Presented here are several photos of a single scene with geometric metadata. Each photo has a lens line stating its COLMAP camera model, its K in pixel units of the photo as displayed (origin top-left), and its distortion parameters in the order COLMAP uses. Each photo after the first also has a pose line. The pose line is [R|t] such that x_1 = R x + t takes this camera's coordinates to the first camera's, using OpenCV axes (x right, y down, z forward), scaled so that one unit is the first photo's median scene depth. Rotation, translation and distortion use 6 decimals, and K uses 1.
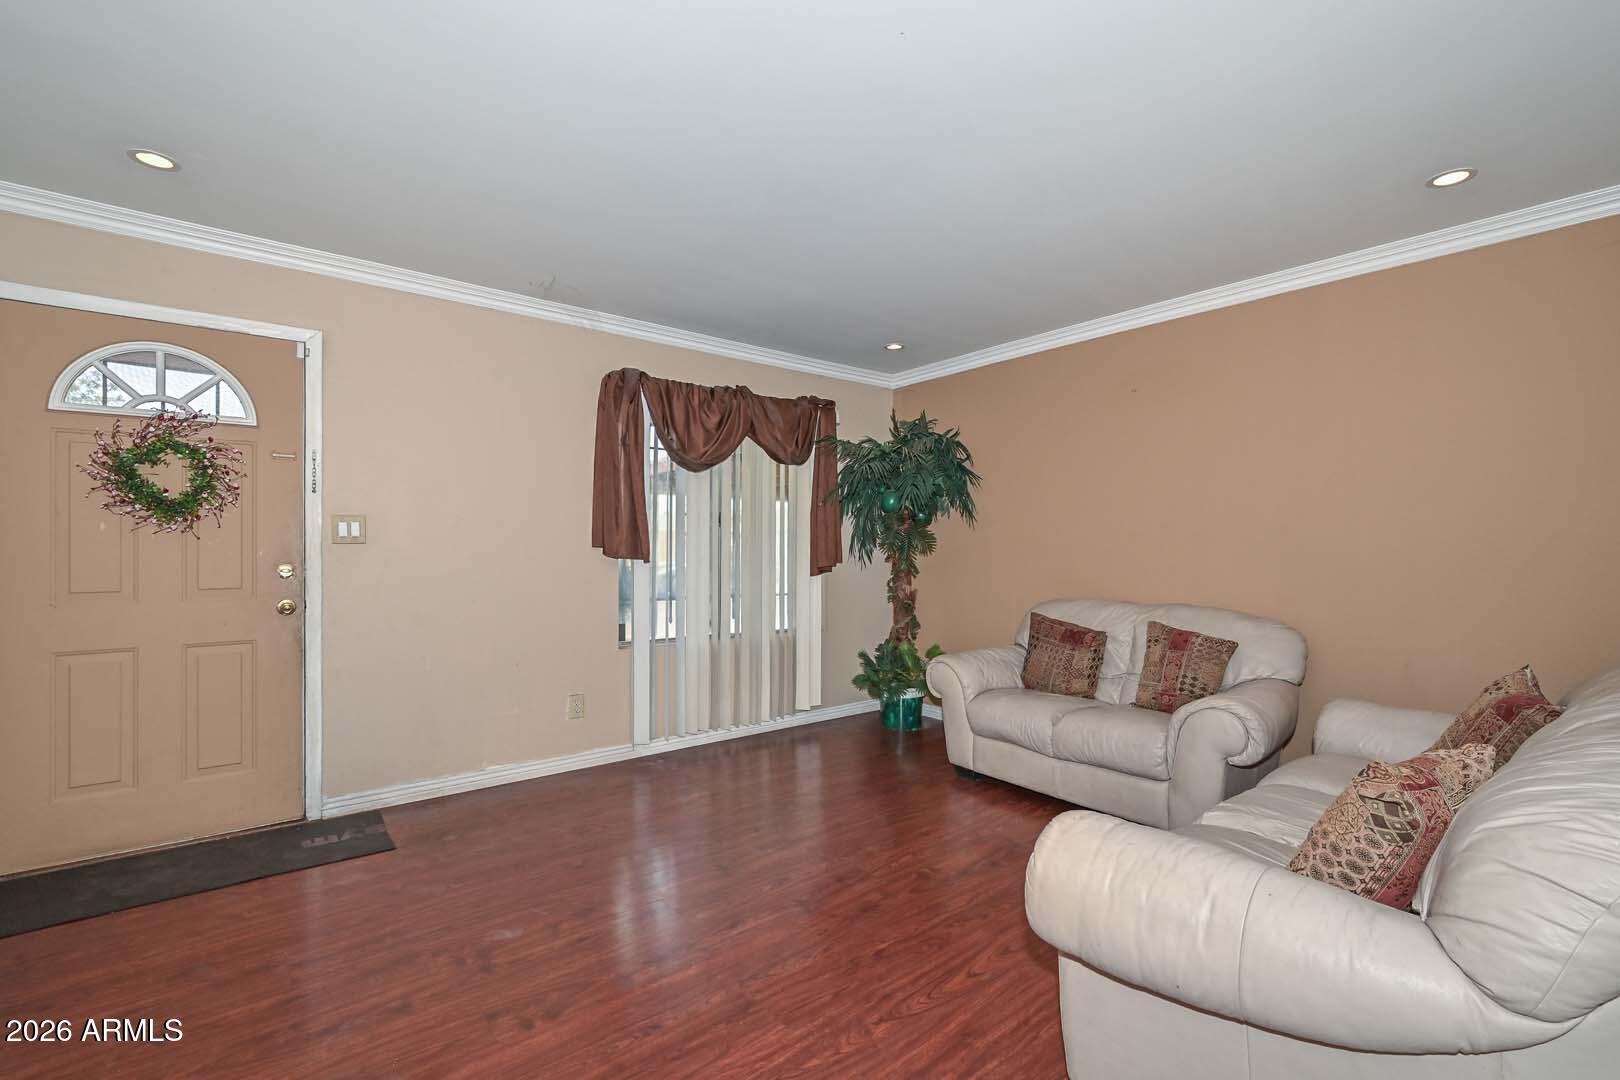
lens RADIAL K [[698.9, 0, 810.0], [0, 698.9, 540.0], [0, 0, 1]] dist [0.012520, 0.001383]
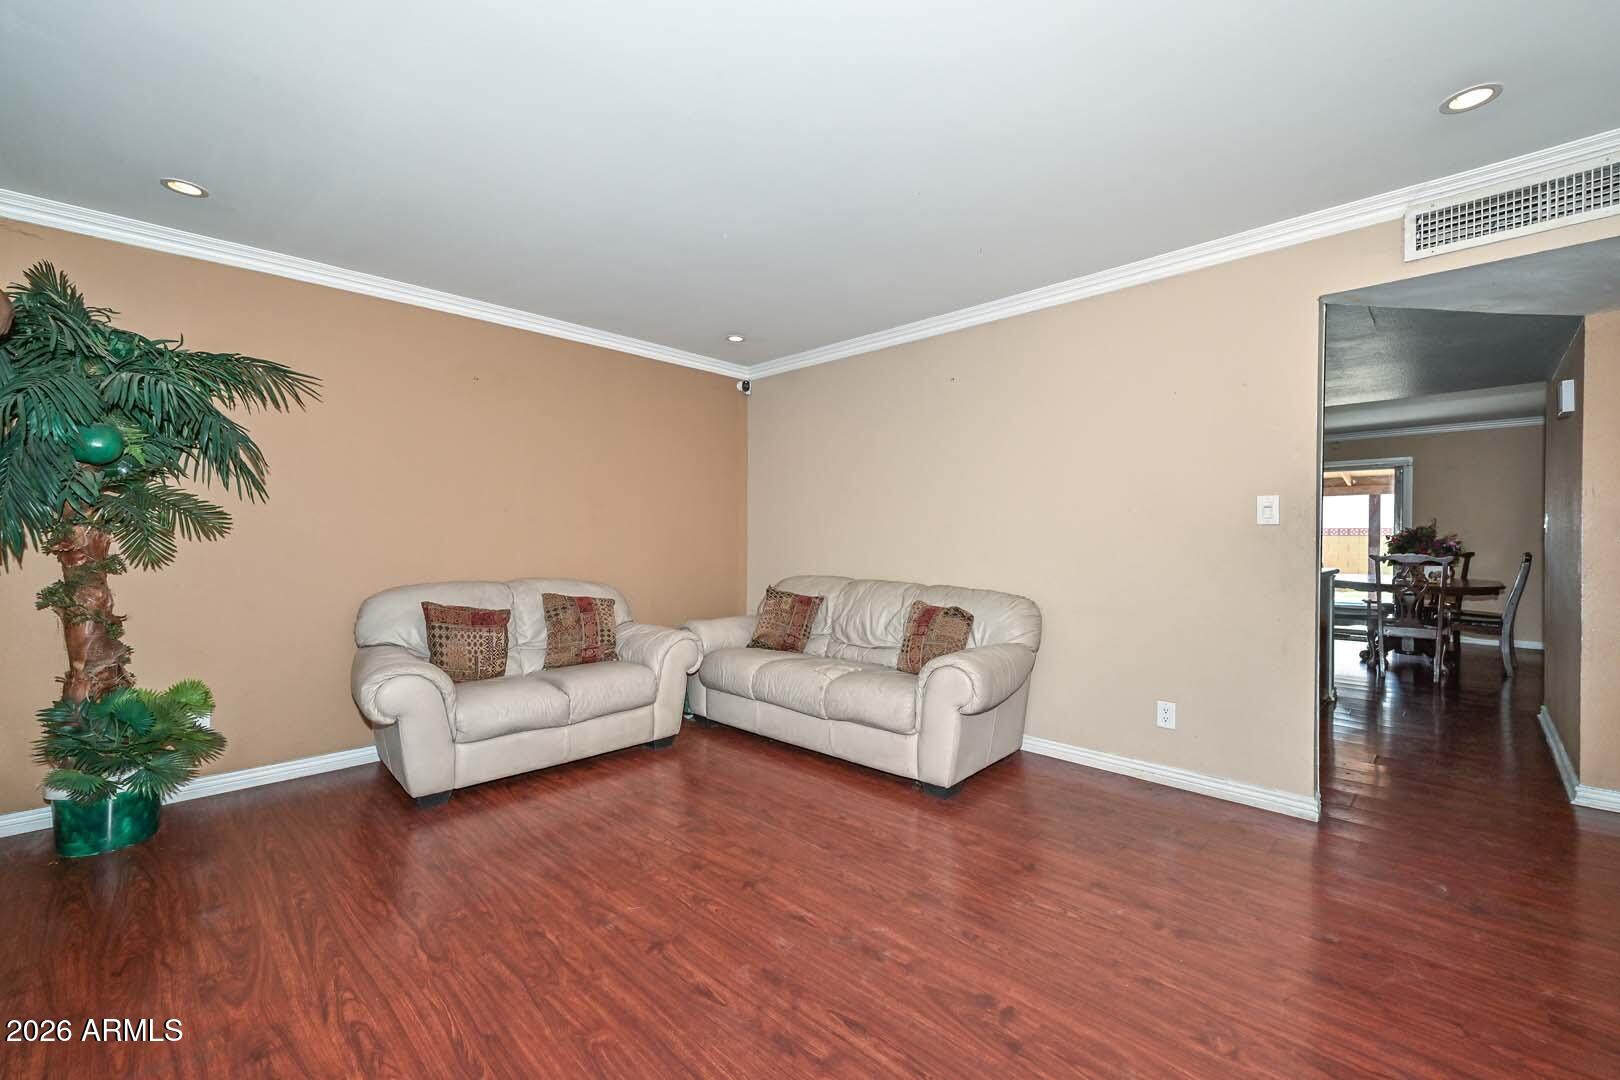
lens RADIAL K [[663.5, 0, 810.0], [0, 663.5, 540.0], [0, 0, 1]] dist [0.001773, 0.000340]
pose [[-0.105148, -0.002644, 0.994453, -0.794799], [-0.009203, 0.999956, 0.001686, 0.028627], [-0.994414, -0.008975, -0.105168, 0.857237]]
